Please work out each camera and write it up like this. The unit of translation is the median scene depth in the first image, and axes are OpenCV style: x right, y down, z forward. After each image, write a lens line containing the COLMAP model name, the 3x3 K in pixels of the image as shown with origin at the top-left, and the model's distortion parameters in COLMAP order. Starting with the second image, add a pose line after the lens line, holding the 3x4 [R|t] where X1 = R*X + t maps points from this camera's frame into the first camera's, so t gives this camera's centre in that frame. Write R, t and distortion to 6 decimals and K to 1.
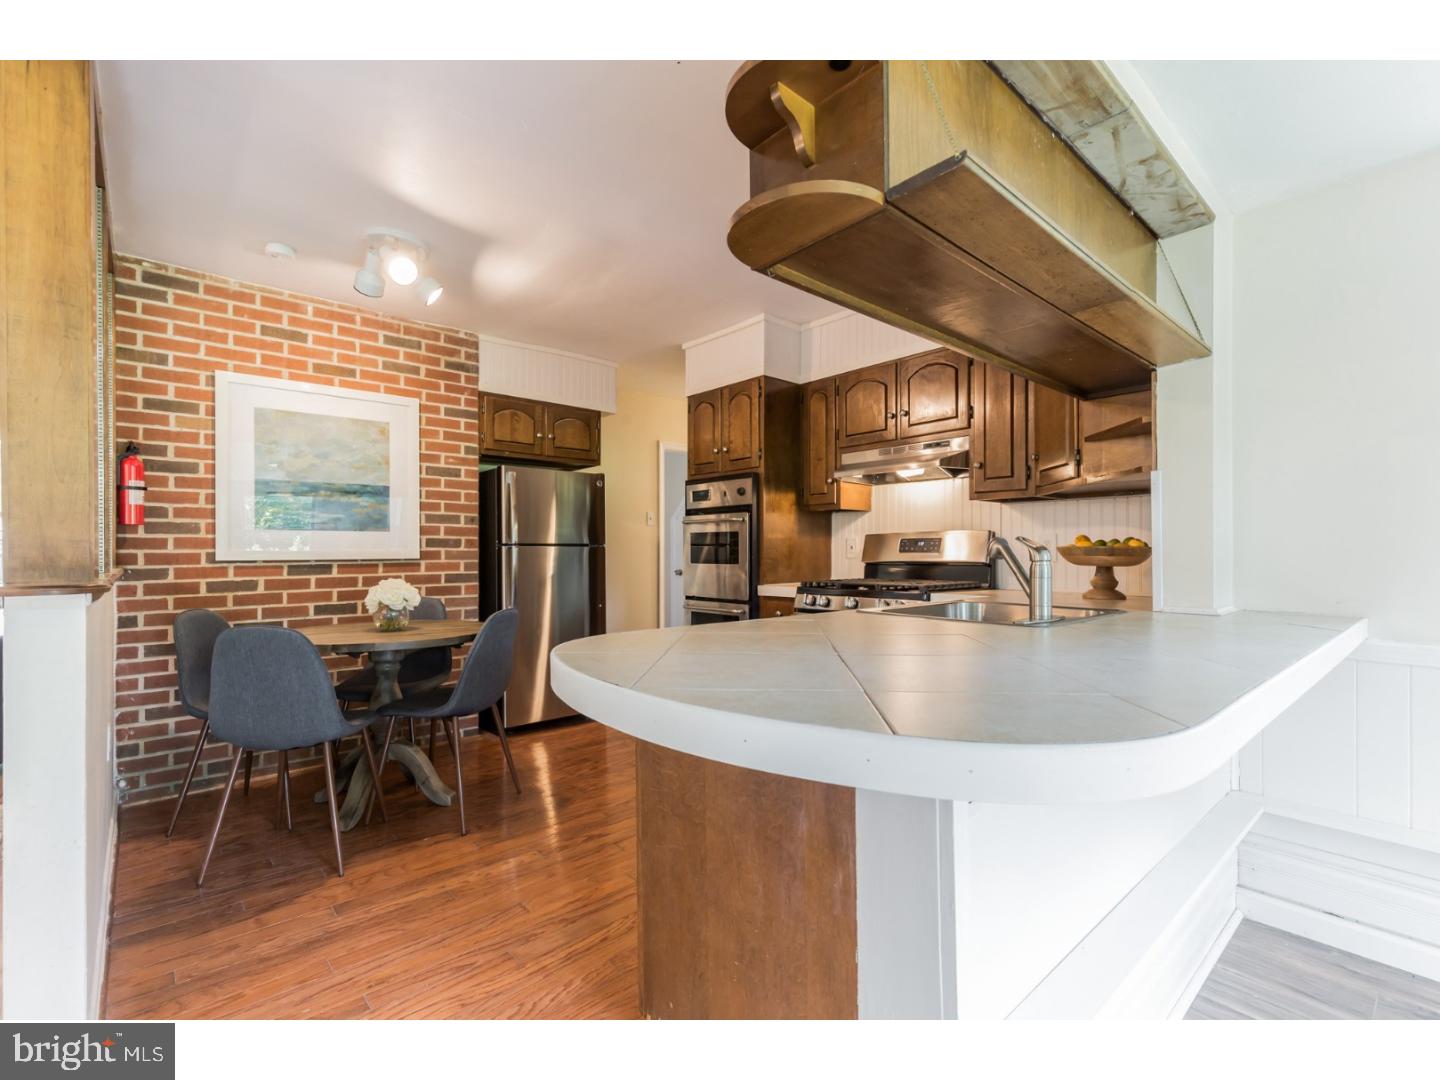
lens RADIAL K [[657.2, 0, 773.5], [0, 657.2, 547.1], [0, 0, 1]] dist [0.008179, -0.000154]
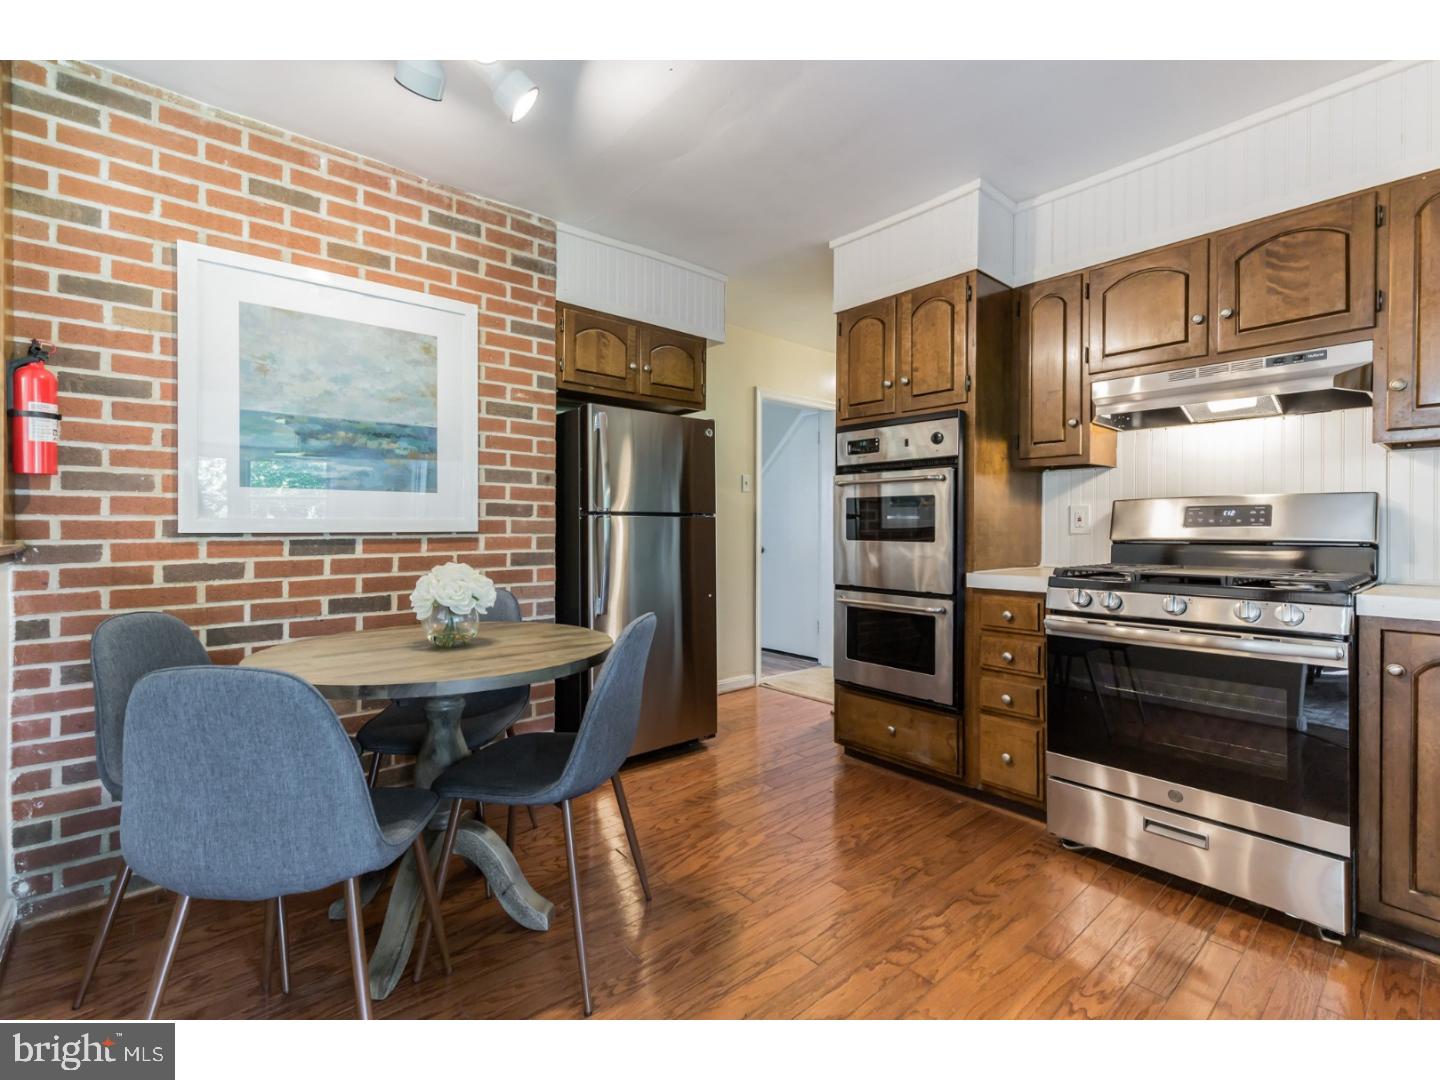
lens RADIAL K [[657.2, 0, 785.9], [0, 657.2, 524.8], [0, 0, 1]] dist [0.008179, -0.000154]
pose [[0.999981, 0.005341, -0.003228, -0.218088], [-0.005327, 0.999976, 0.004468, 0.005670], [0.003252, -0.004451, 0.999985, 0.314175]]
